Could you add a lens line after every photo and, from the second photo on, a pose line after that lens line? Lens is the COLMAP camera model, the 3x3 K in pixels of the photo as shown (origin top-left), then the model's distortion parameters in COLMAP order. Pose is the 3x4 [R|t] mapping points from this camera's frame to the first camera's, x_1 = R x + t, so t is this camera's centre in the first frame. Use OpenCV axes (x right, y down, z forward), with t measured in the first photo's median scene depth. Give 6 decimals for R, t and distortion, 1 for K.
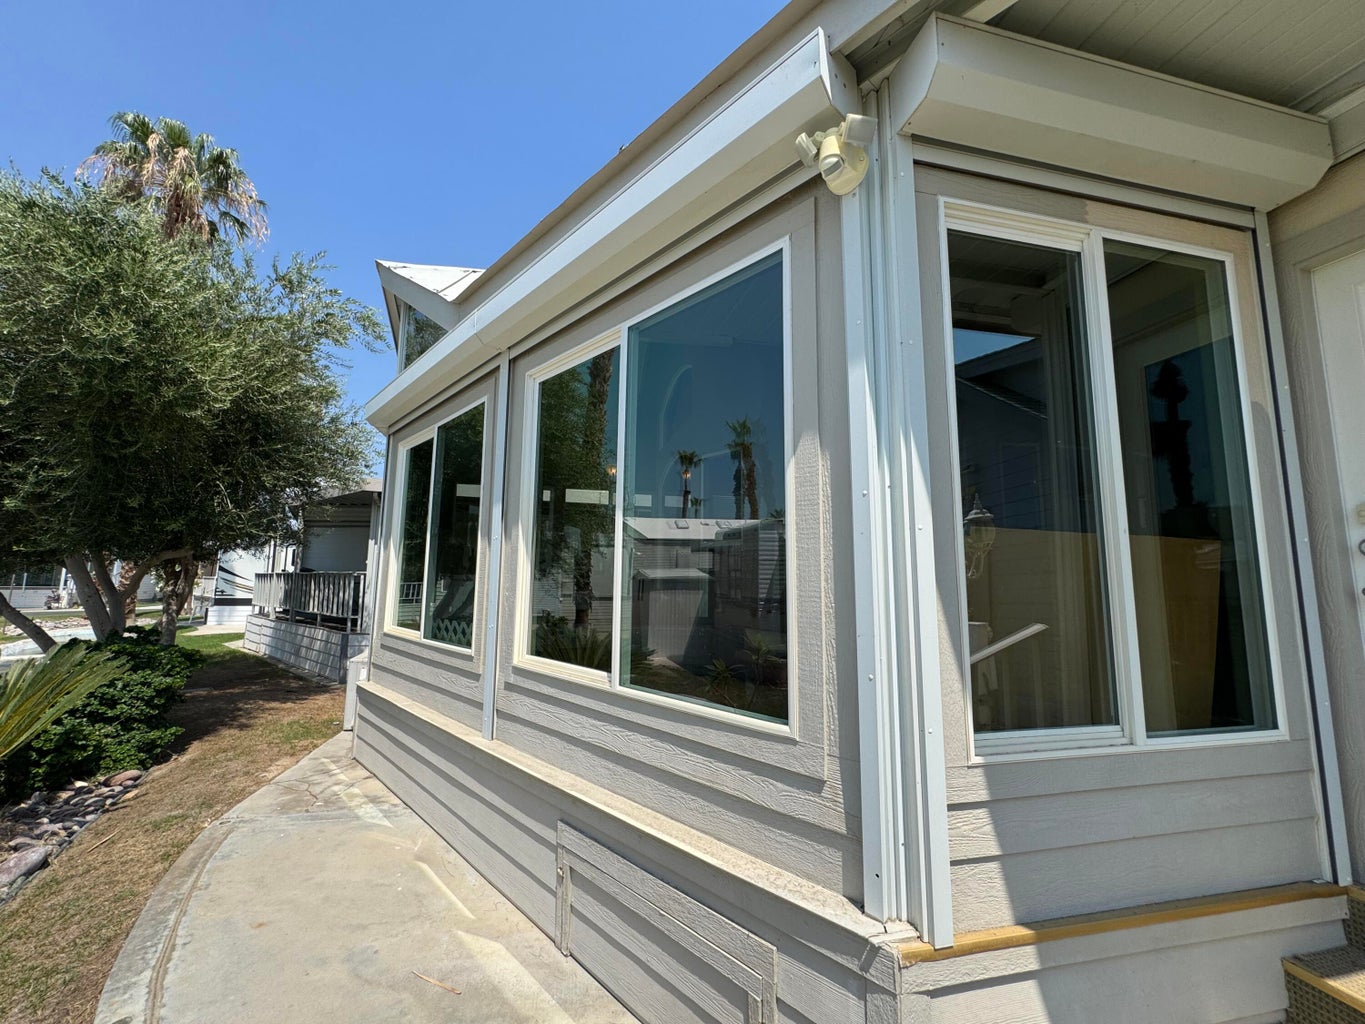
lens RADIAL K [[545.9, 0, 682.5], [0, 545.9, 512.0], [0, 0, 1]] dist [-0.008995, 0.002054]
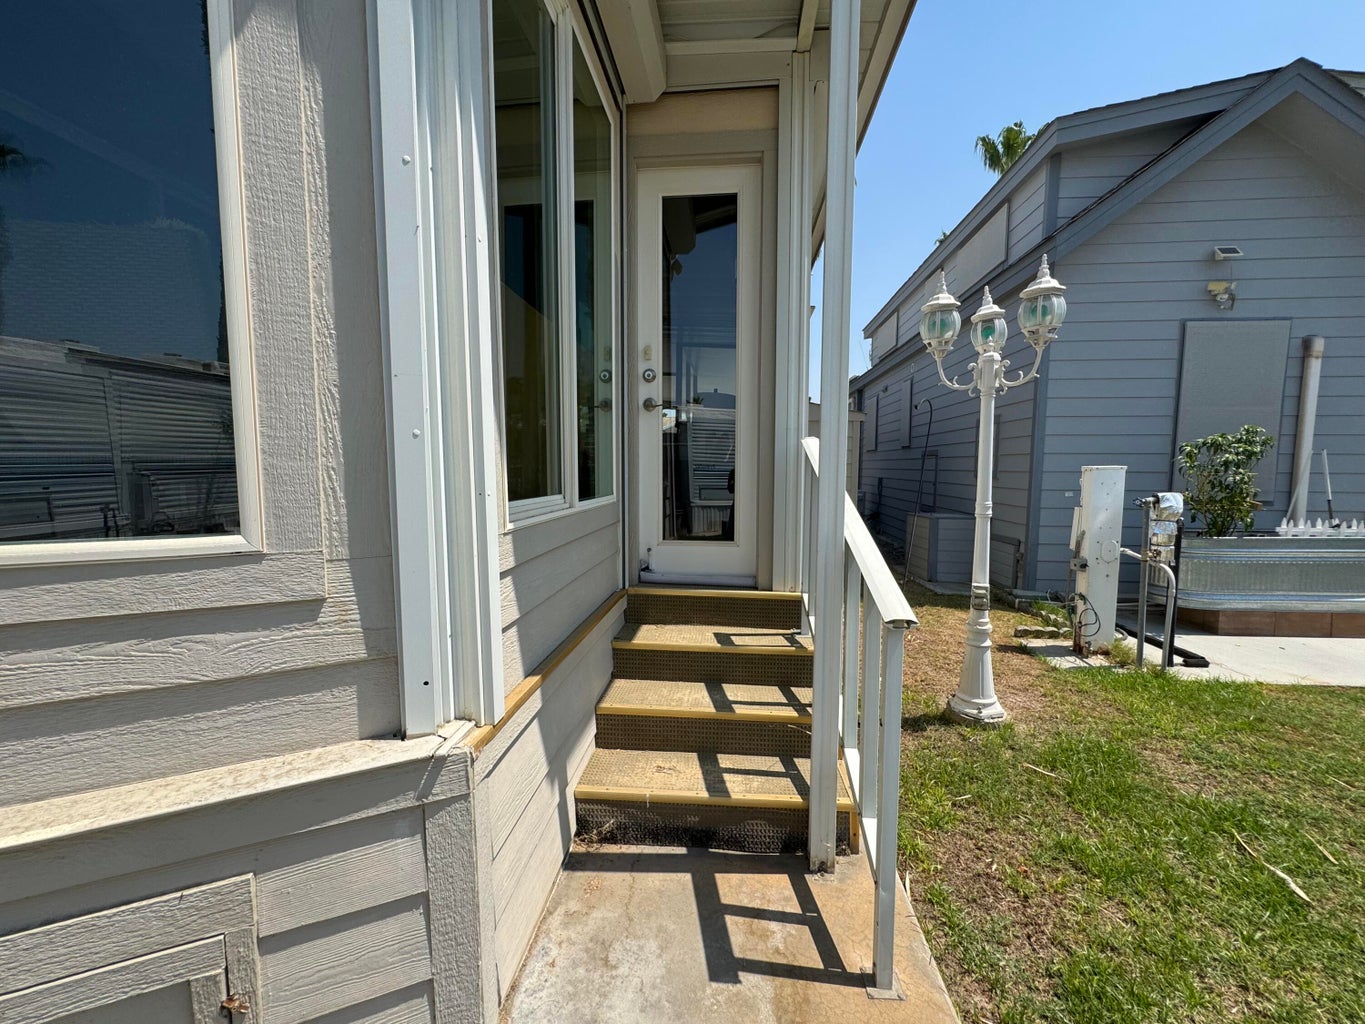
lens RADIAL K [[545.9, 0, 682.5], [0, 545.9, 512.0], [0, 0, 1]] dist [-0.008995, 0.002054]
pose [[0.330019, -0.090295, 0.939646, -0.207685], [-0.117564, 0.983733, 0.135822, 0.250369], [-0.936625, -0.155293, 0.314035, 0.403580]]
